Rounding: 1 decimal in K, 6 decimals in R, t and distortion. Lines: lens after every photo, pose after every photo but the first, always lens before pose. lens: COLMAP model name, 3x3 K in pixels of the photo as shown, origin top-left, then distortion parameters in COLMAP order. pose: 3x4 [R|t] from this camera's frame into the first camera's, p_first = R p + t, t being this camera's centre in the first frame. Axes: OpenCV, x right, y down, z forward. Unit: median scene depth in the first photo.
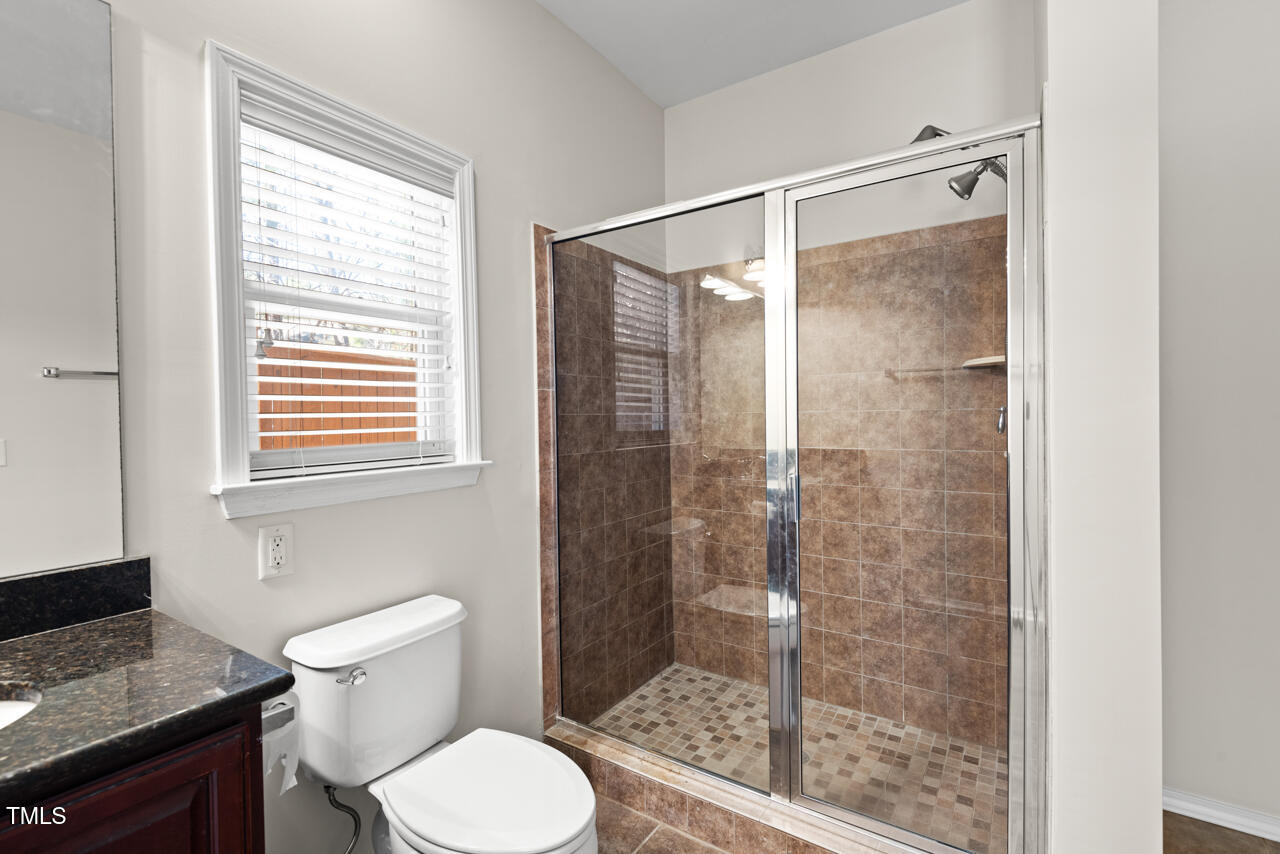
lens RADIAL K [[577.3, 0, 636.4], [0, 577.3, 428.8], [0, 0, 1]] dist [0.023534, -0.013008]
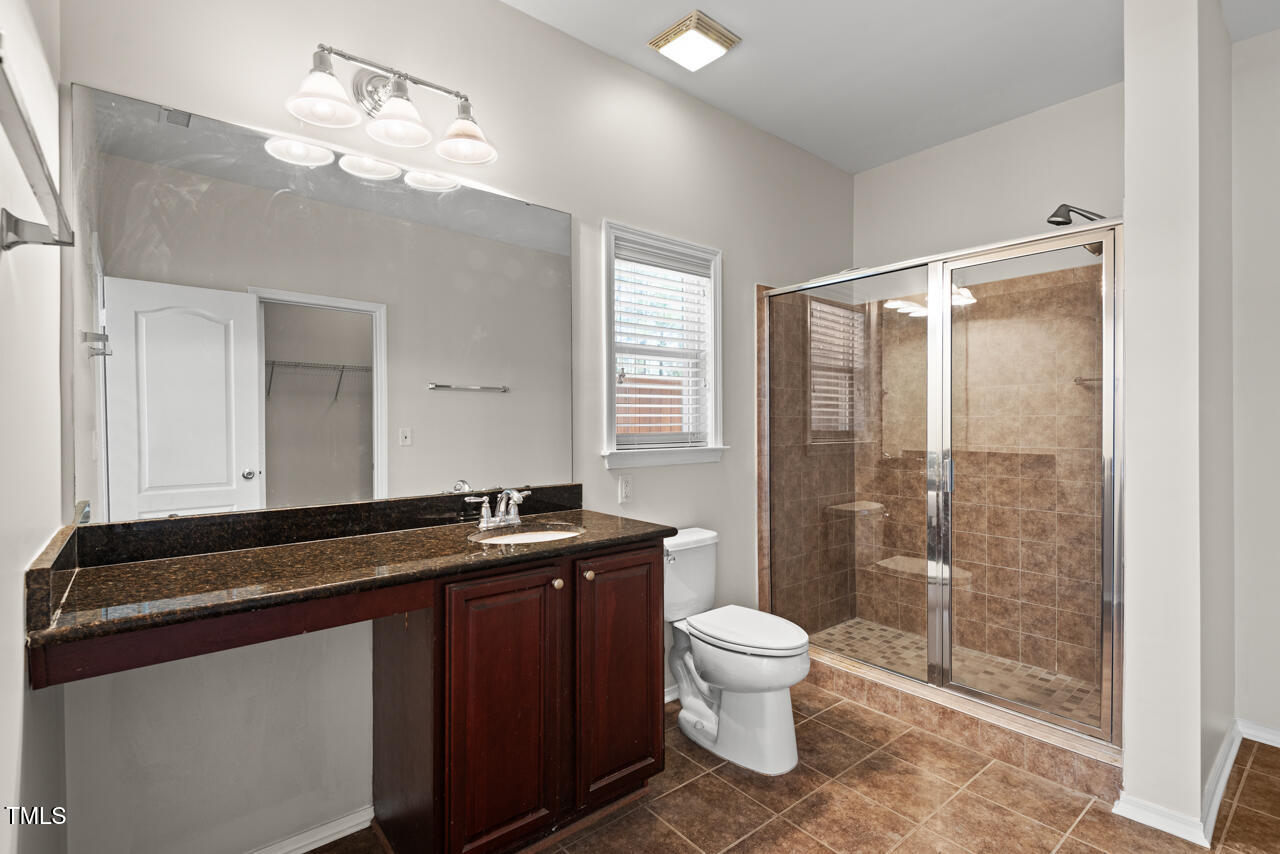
lens RADIAL K [[577.3, 0, 645.9], [0, 577.3, 425.0], [0, 0, 1]] dist [0.023534, -0.013008]
pose [[0.959461, 0.012755, -0.281552, -0.029941], [-0.017086, 0.999770, -0.012934, 0.018882], [0.281323, 0.017221, 0.959459, -0.432732]]
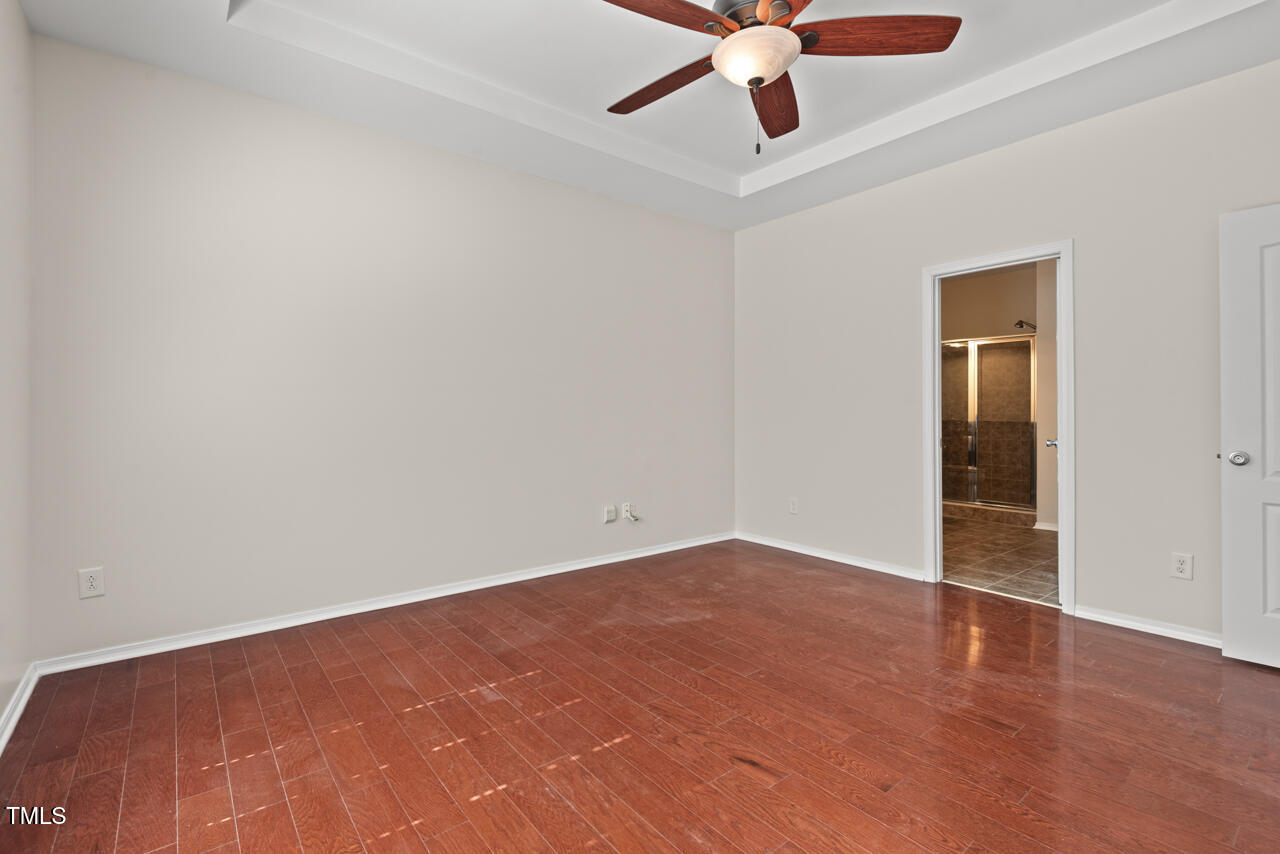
lens RADIAL K [[577.3, 0, 646.3], [0, 577.3, 416.2], [0, 0, 1]] dist [0.023534, -0.013008]
pose [[0.958362, 0.008752, -0.285422, -0.530505], [-0.011153, 0.999915, -0.006787, 0.094496], [0.285338, 0.009688, 0.958378, -2.415223]]
